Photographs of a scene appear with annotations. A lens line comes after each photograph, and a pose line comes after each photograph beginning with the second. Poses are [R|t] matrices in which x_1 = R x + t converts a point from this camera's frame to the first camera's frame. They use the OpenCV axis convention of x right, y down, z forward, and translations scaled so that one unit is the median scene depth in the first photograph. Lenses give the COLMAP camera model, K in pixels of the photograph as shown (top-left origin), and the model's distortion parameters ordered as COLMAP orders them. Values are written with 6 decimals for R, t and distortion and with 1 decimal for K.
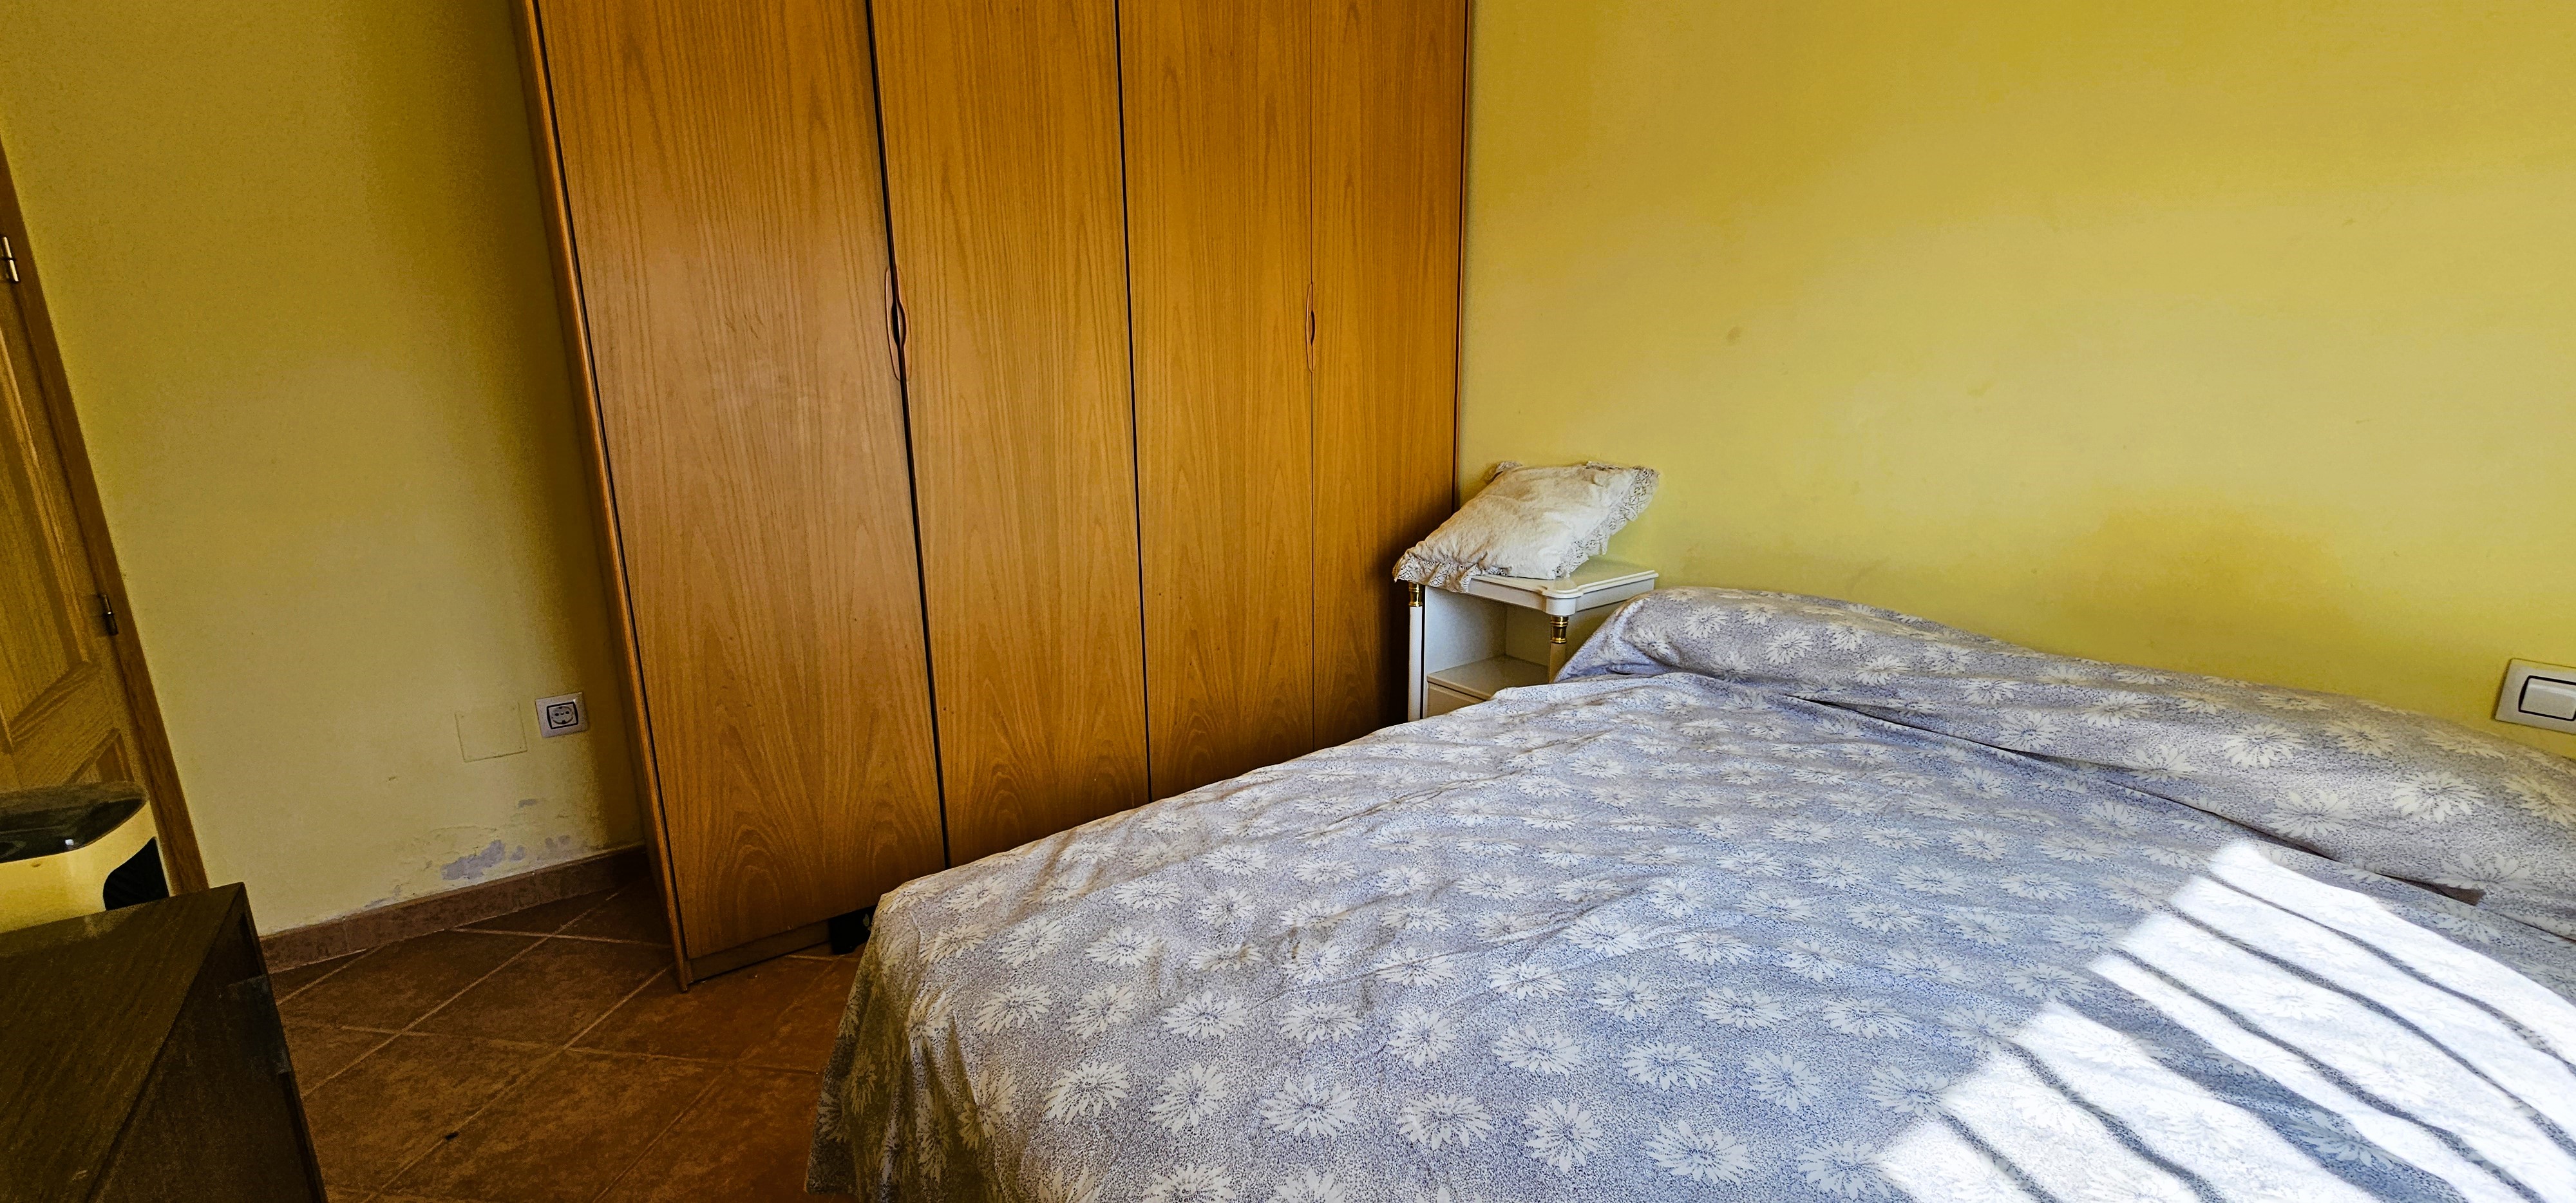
lens RADIAL K [[1049.0, 0, 1281.3], [0, 1049.0, 612.4], [0, 0, 1]] dist [-0.004837, 0.000651]
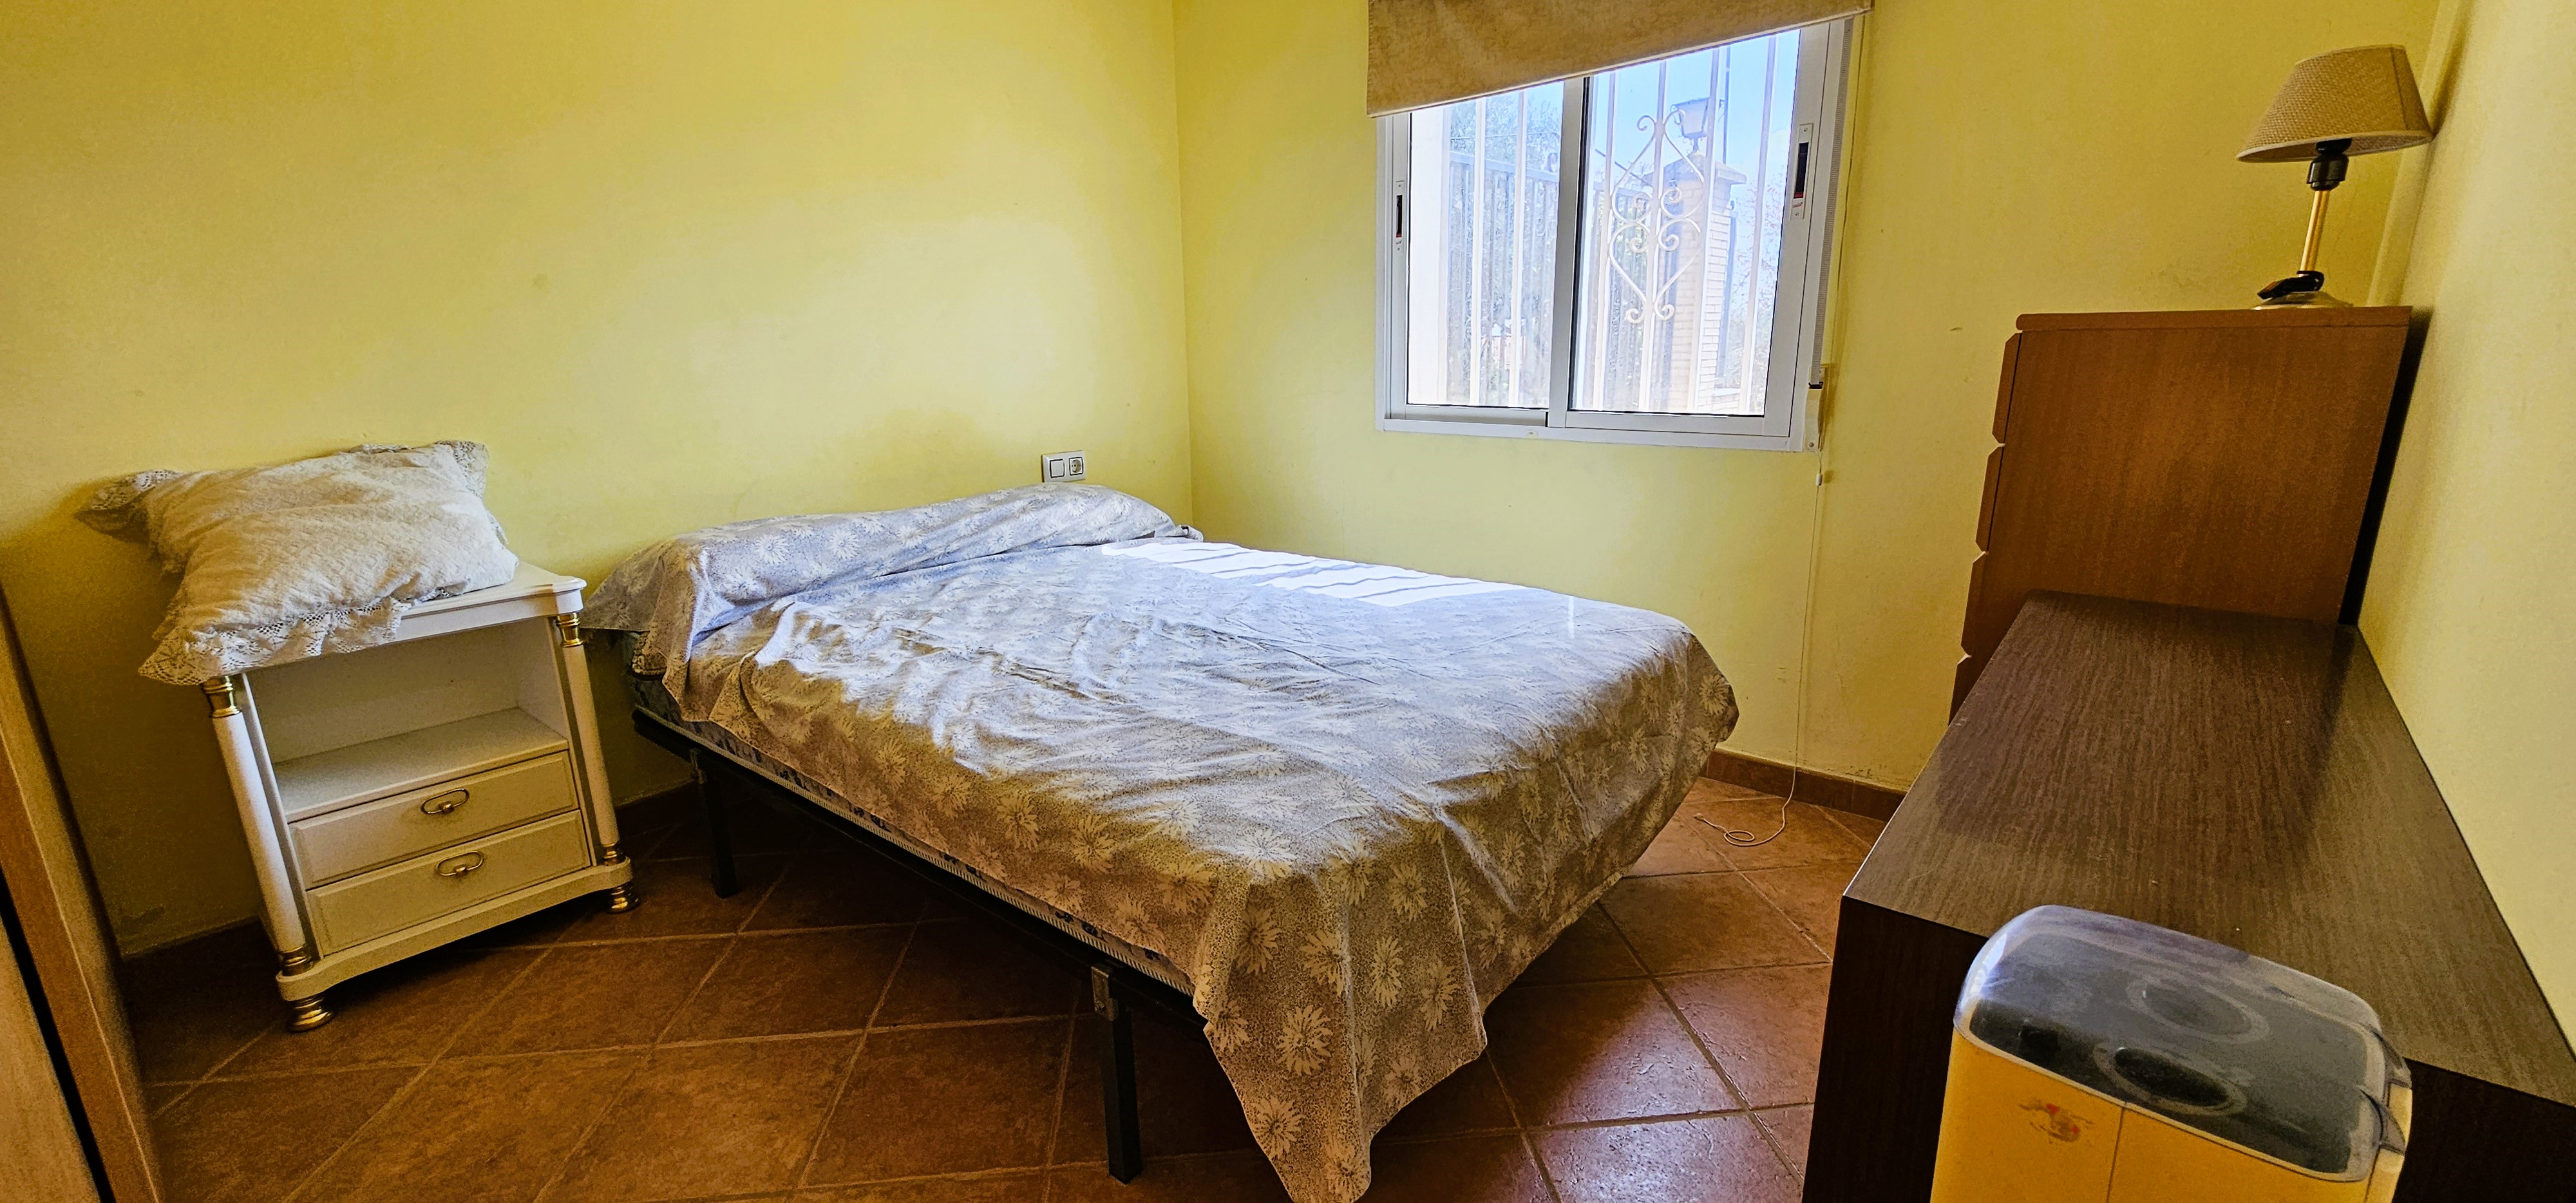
lens RADIAL K [[1049.0, 0, 1288.0], [0, 1049.0, 601.5], [0, 0, 1]] dist [-0.004837, 0.000651]
pose [[-0.240343, -0.223748, 0.944549, -0.843080], [0.244745, 0.927665, 0.282025, -0.128611], [-0.939327, 0.298956, -0.168196, 0.775616]]
